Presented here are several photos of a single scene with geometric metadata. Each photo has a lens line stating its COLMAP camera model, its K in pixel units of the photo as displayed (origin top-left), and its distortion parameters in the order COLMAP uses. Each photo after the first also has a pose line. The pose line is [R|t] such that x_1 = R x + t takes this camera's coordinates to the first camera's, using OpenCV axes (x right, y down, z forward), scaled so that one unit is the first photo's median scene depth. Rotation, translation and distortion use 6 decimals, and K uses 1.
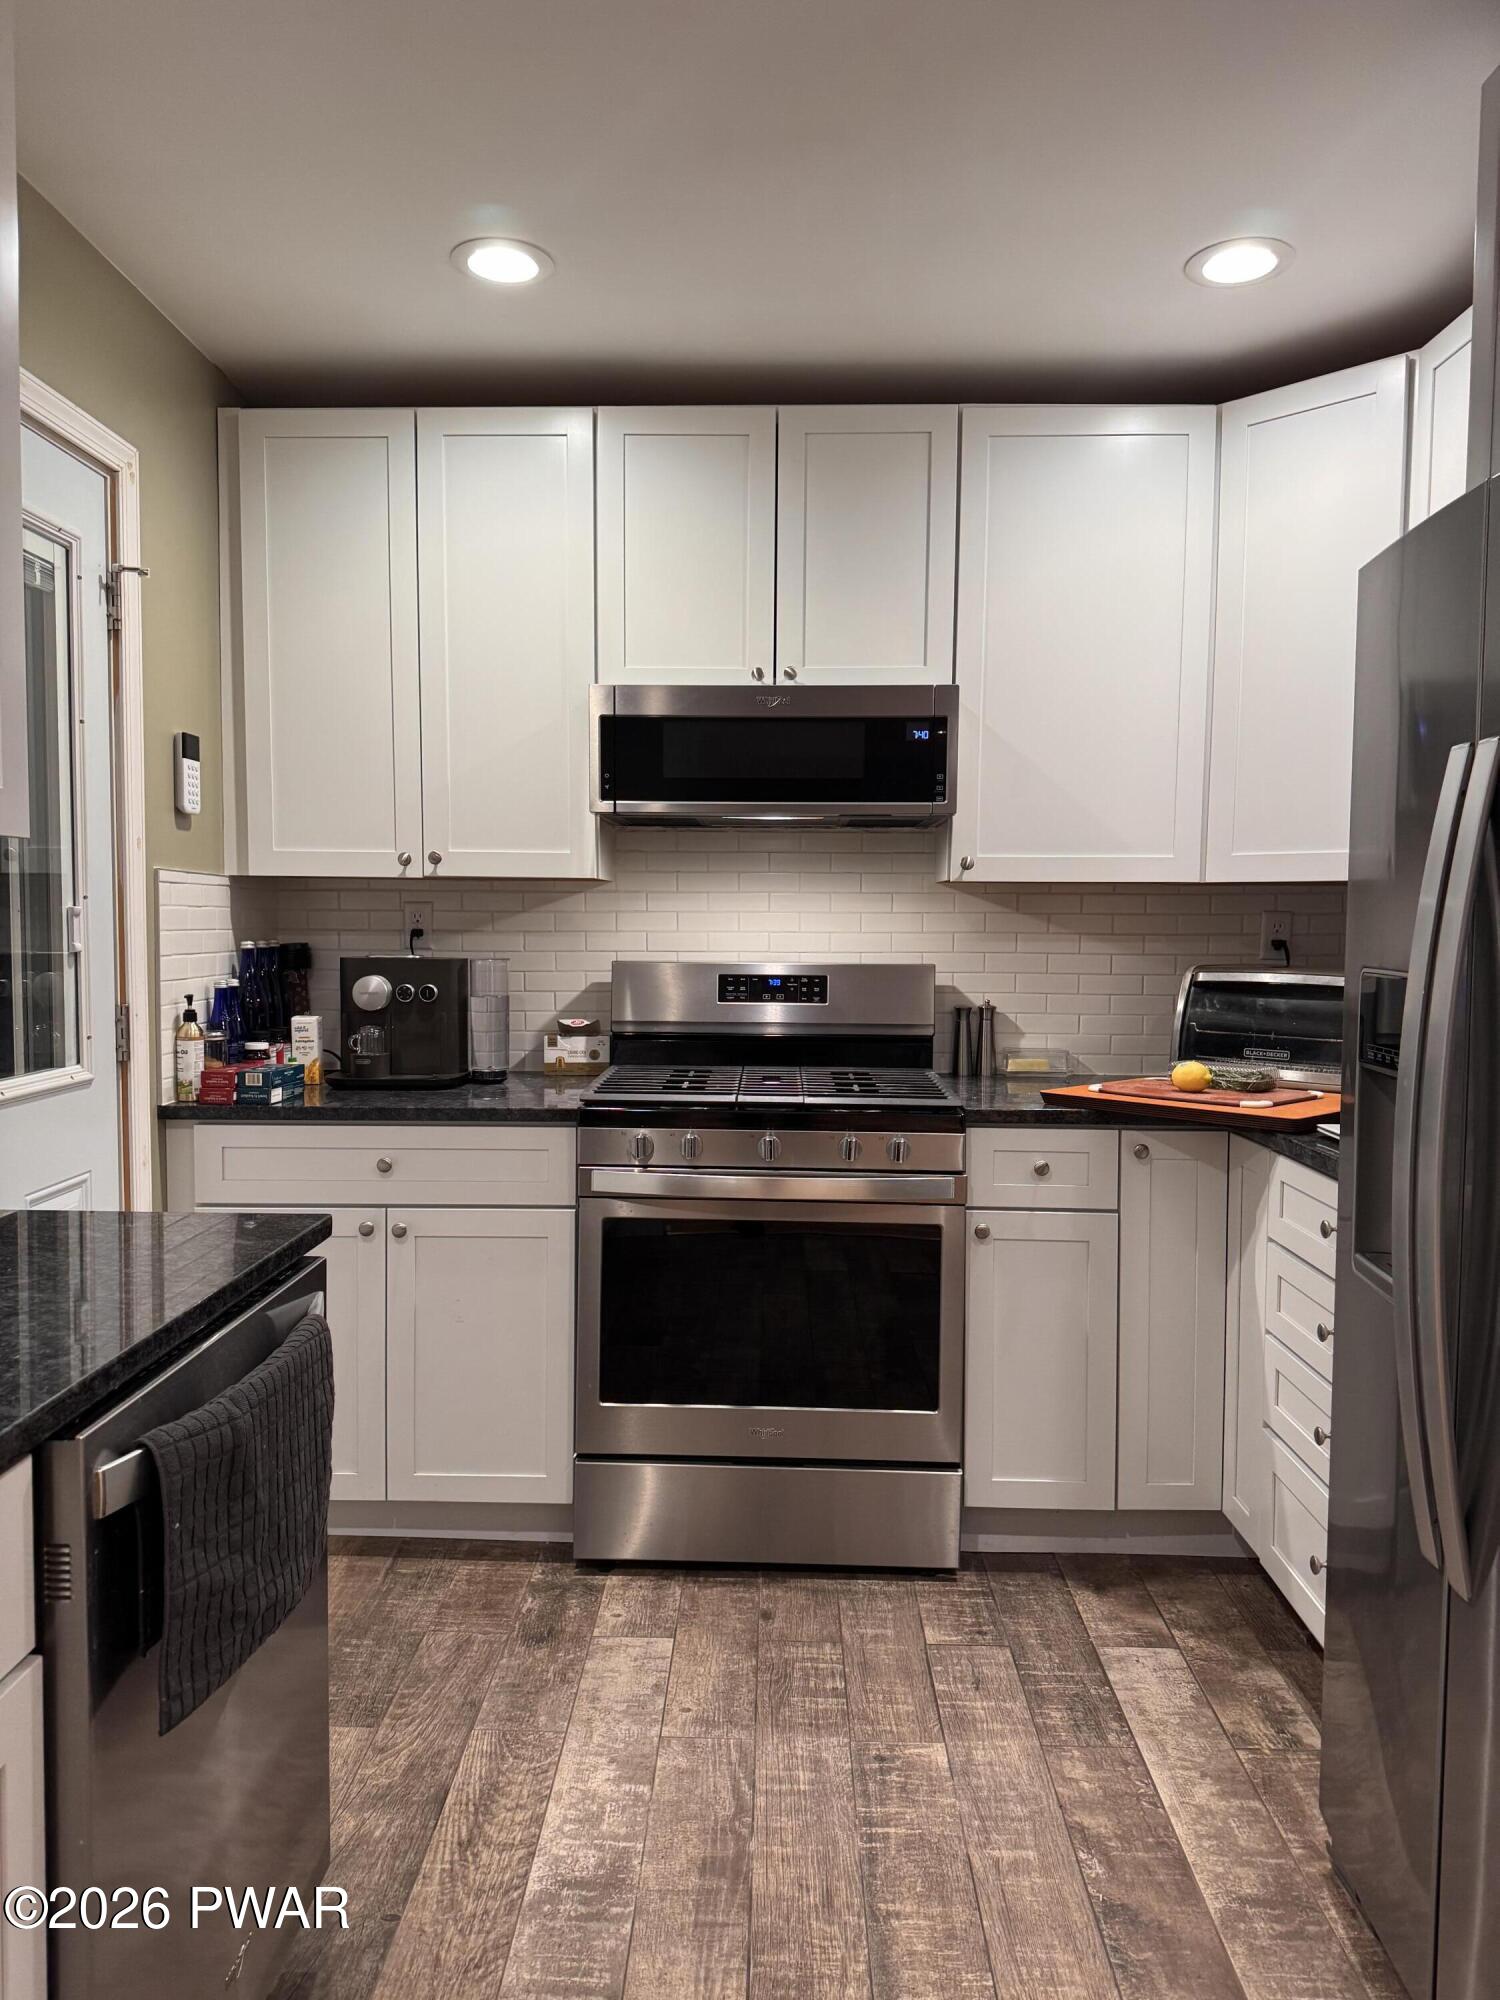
lens RADIAL K [[1415.8, 0, 750.0], [0, 1415.8, 1000.0], [0, 0, 1]] dist [0.063145, -0.076494]
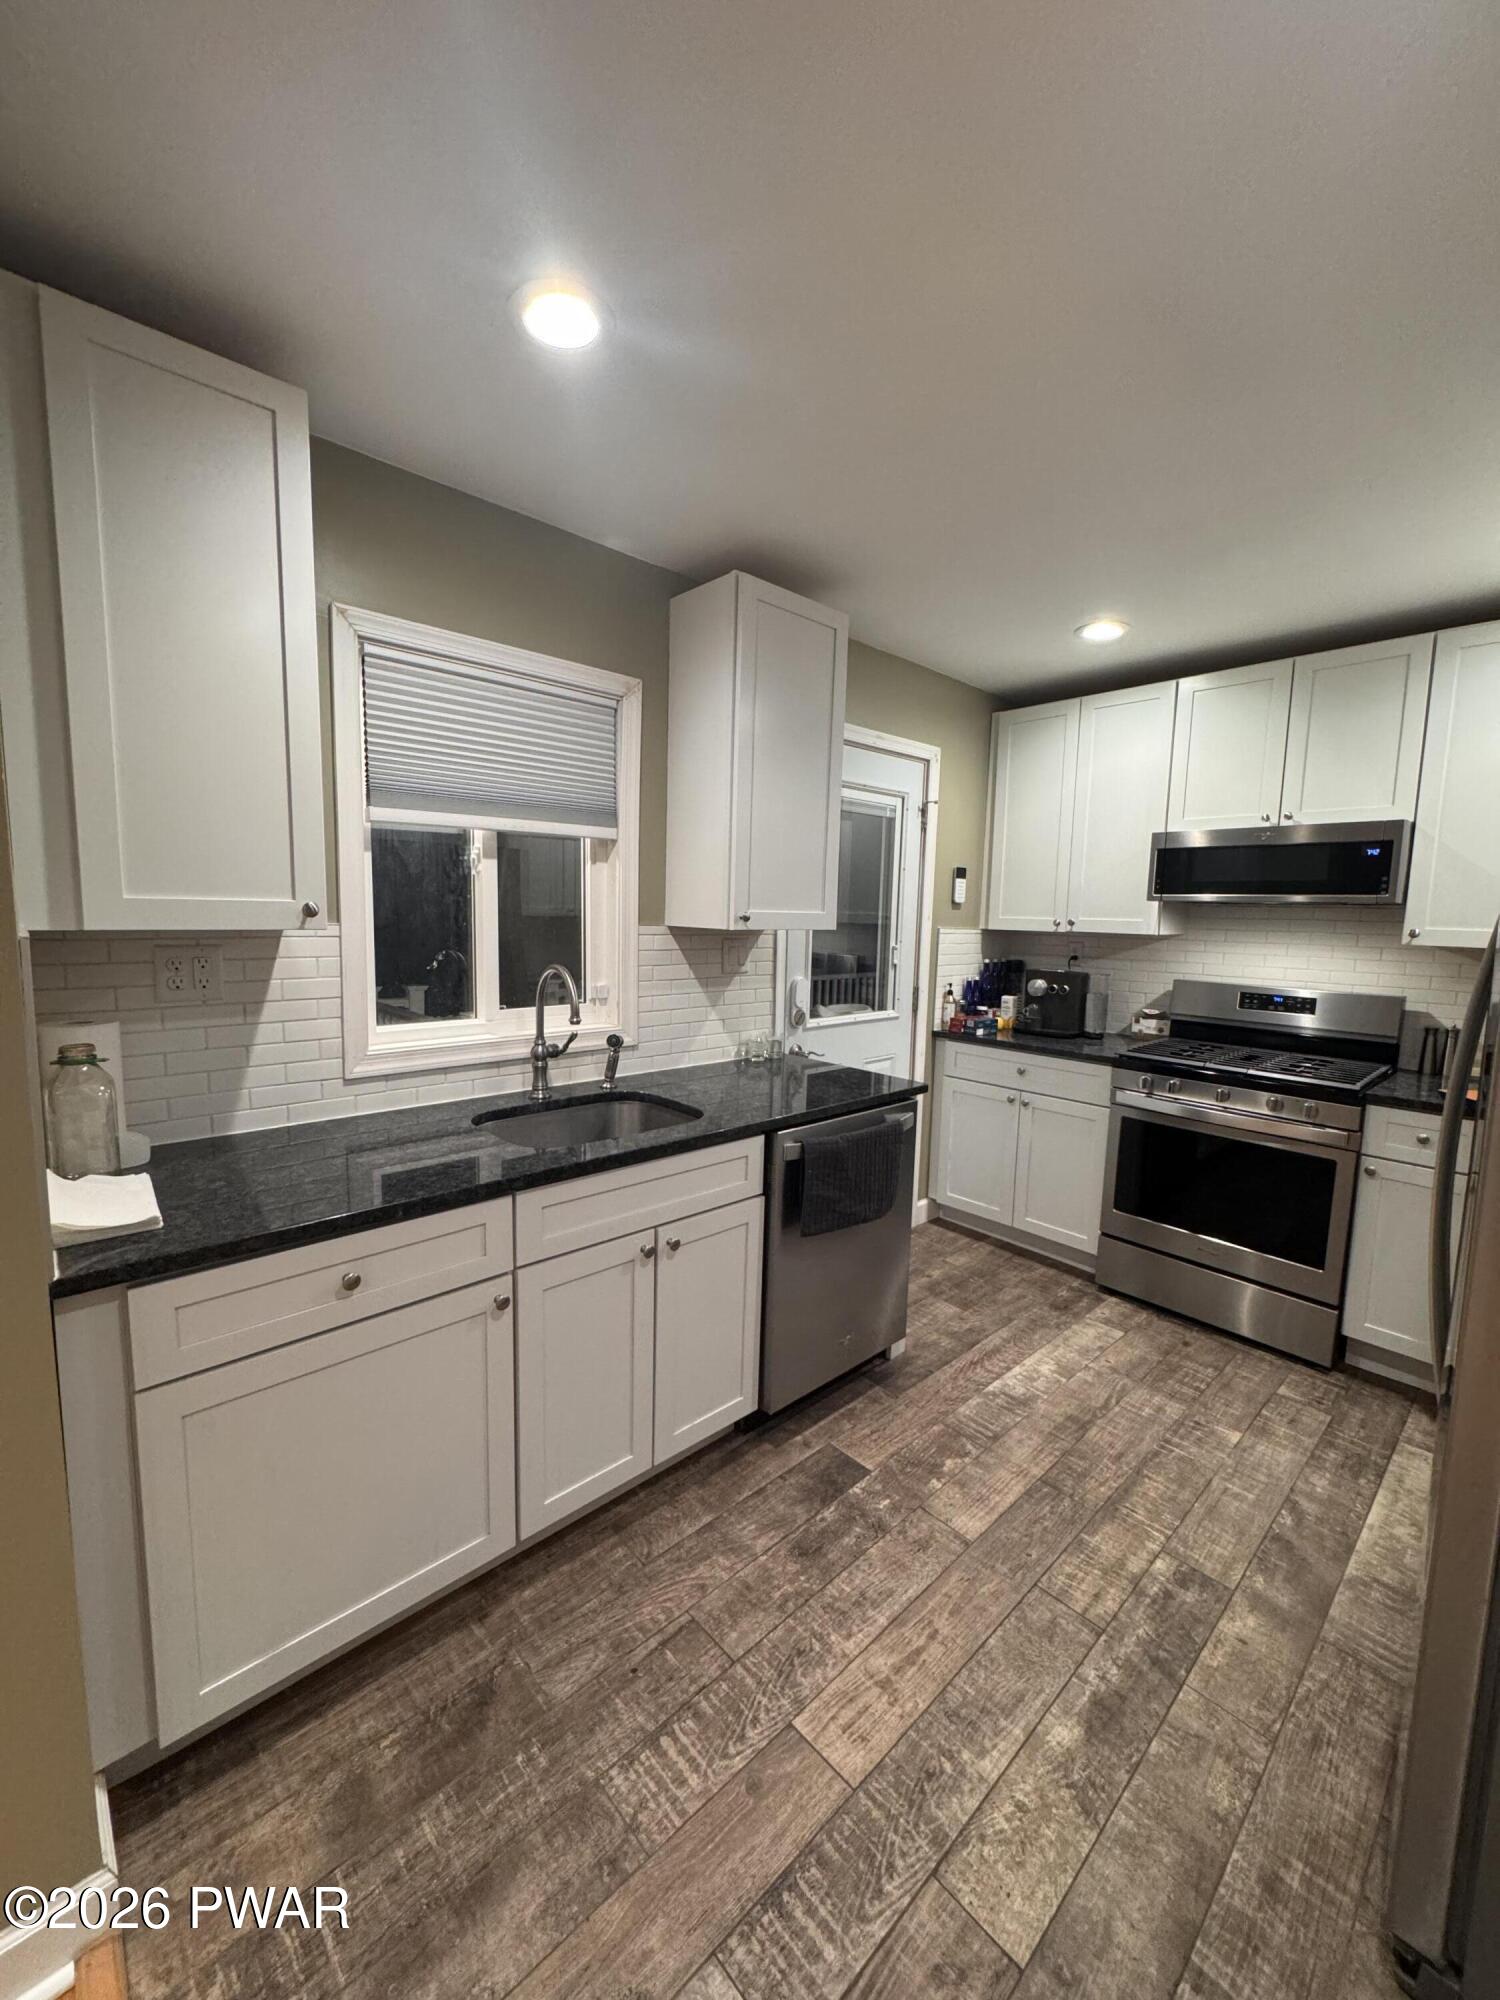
lens RADIAL K [[790.5, 0, 750.0], [0, 790.5, 1000.0], [0, 0, 1]] dist [0.000019, -0.000056]
pose [[0.697699, 0.088858, -0.710859, 0.284932], [-0.062476, 0.996044, 0.063187, -0.037463], [0.713662, 0.000326, 0.700490, -0.107201]]
